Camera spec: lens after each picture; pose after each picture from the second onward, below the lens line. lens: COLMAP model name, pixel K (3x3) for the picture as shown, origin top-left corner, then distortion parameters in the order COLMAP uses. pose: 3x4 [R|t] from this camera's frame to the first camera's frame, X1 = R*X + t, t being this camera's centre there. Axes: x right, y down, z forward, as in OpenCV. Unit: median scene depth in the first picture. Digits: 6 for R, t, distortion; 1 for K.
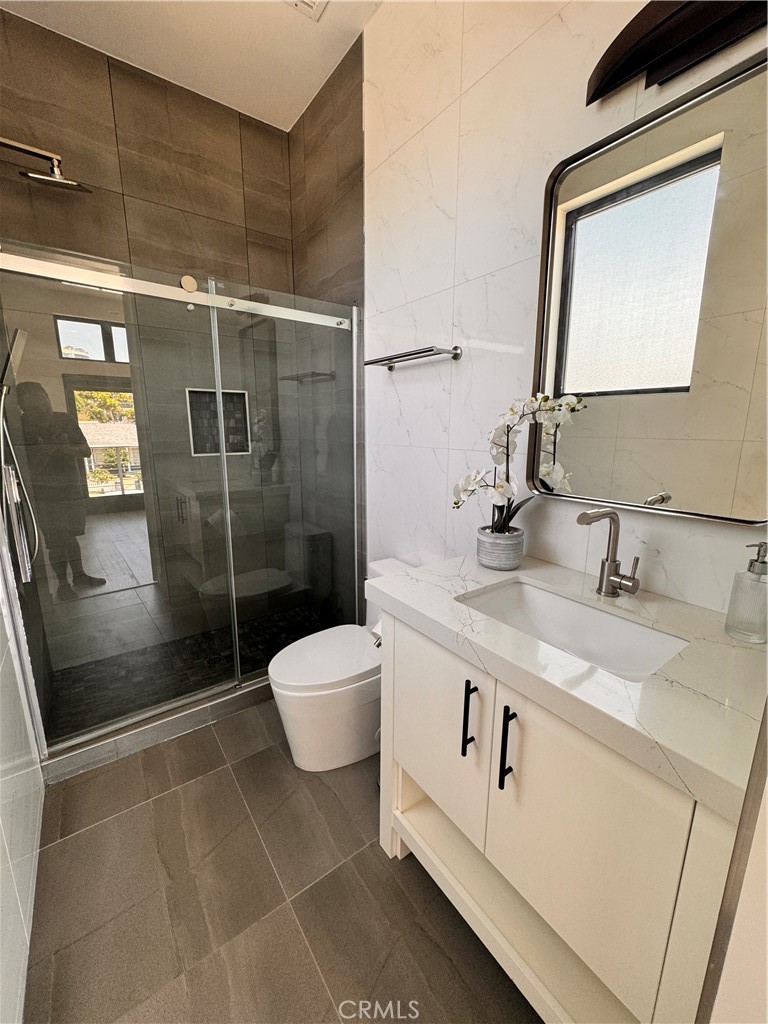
lens RADIAL K [[409.9, 0, 381.7], [0, 409.9, 508.5], [0, 0, 1]] dist [-0.001453, 0.000089]
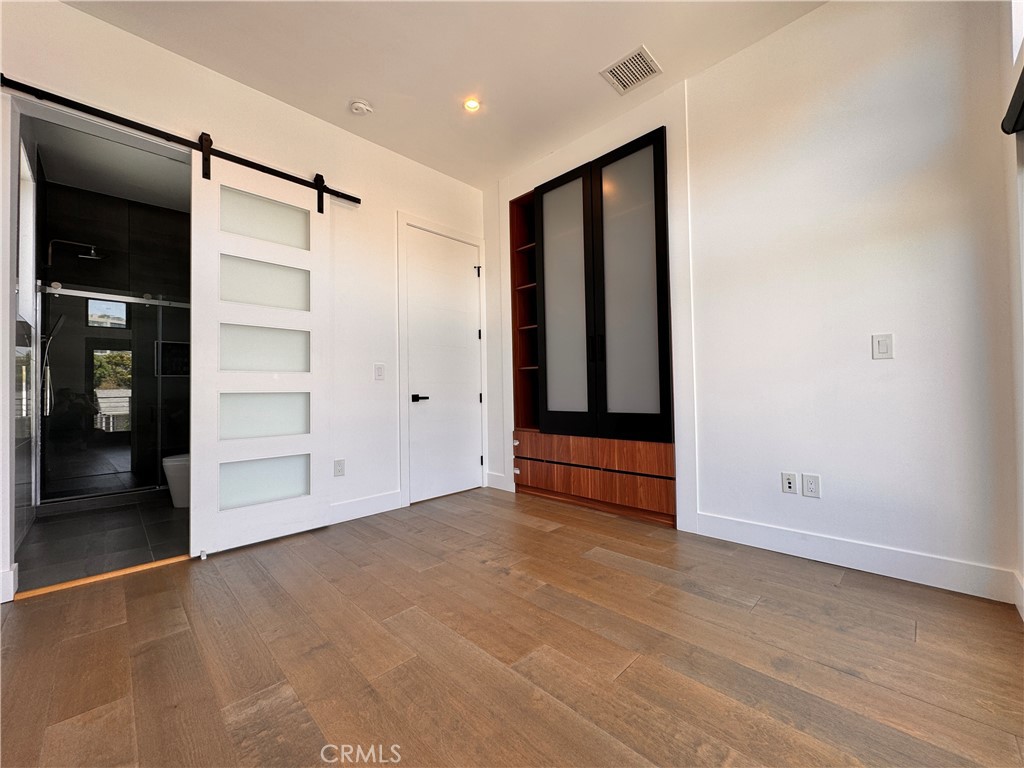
lens RADIAL K [[409.9, 0, 548.4], [0, 409.9, 379.6], [0, 0, 1]] dist [-0.001453, 0.000089]
pose [[0.980045, -0.026296, 0.197027, 0.585052], [0.069310, 0.974209, -0.214739, 0.267771], [-0.186298, 0.224110, 0.956592, -0.714162]]
